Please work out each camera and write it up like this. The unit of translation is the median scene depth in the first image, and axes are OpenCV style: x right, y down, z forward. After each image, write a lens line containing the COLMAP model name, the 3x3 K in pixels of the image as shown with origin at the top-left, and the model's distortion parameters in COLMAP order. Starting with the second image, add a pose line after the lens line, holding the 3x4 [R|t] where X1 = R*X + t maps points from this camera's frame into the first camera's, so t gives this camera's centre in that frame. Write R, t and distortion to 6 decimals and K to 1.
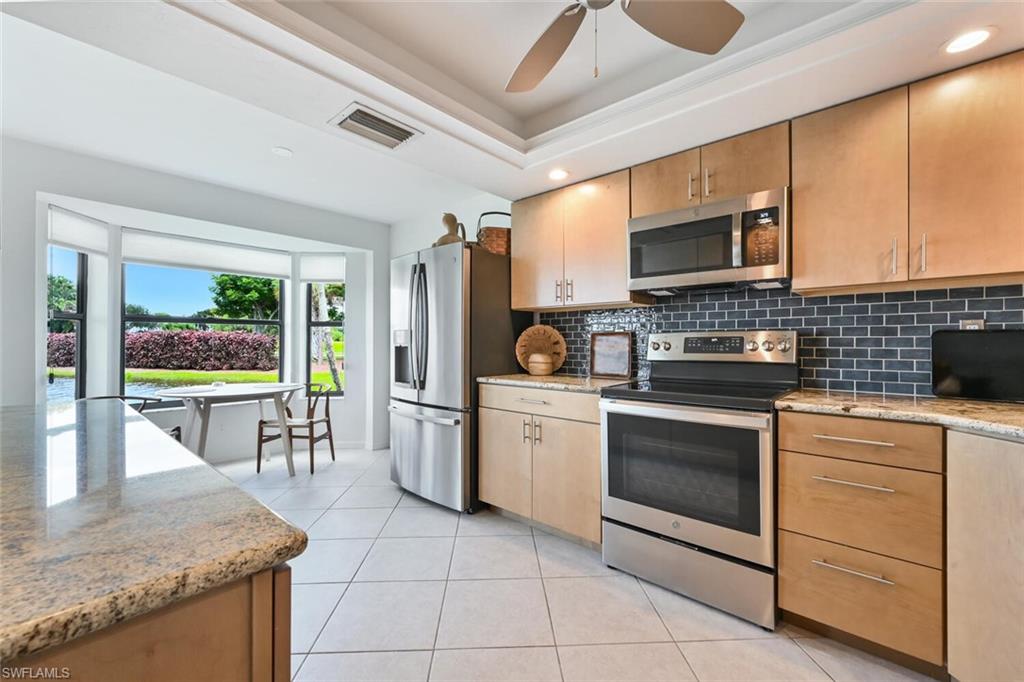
lens RADIAL K [[418.6, 0, 507.0], [0, 418.6, 336.0], [0, 0, 1]] dist [-0.000390, -0.000181]
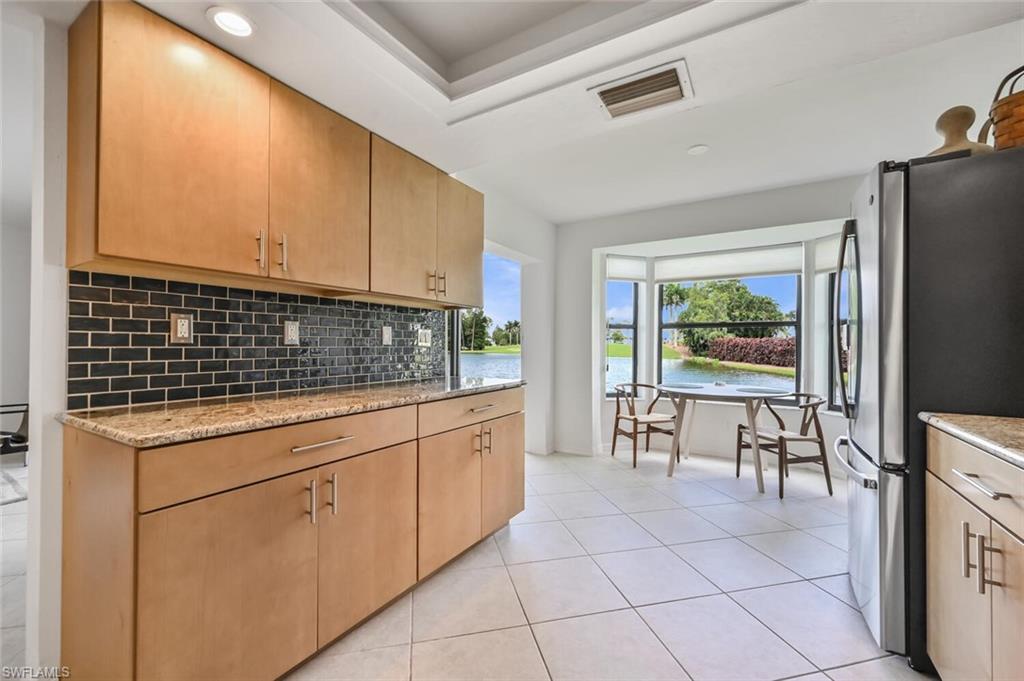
lens RADIAL K [[403.3, 0, 512.0], [0, 403.3, 340.5], [0, 0, 1]] dist [0.001592, 0.000178]
pose [[0.190720, -0.009324, -0.981600, 0.243067], [0.012165, 0.999901, -0.007134, 0.005423], [0.981569, -0.010581, 0.190815, 0.299831]]
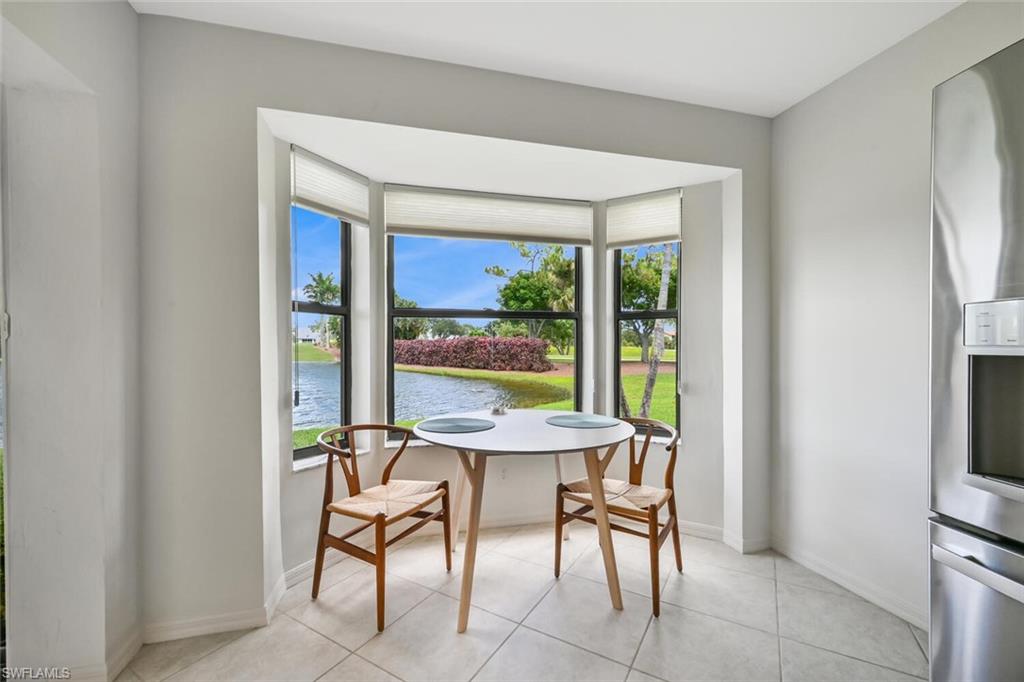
lens RADIAL K [[423.7, 0, 510.9], [0, 423.7, 351.9], [0, 0, 1]] dist [0.000427, 0.000003]
pose [[0.832942, 0.006148, -0.553326, -0.332105], [0.009268, 0.999643, 0.025059, 0.009048], [0.553282, -0.026001, 0.832588, 0.497834]]
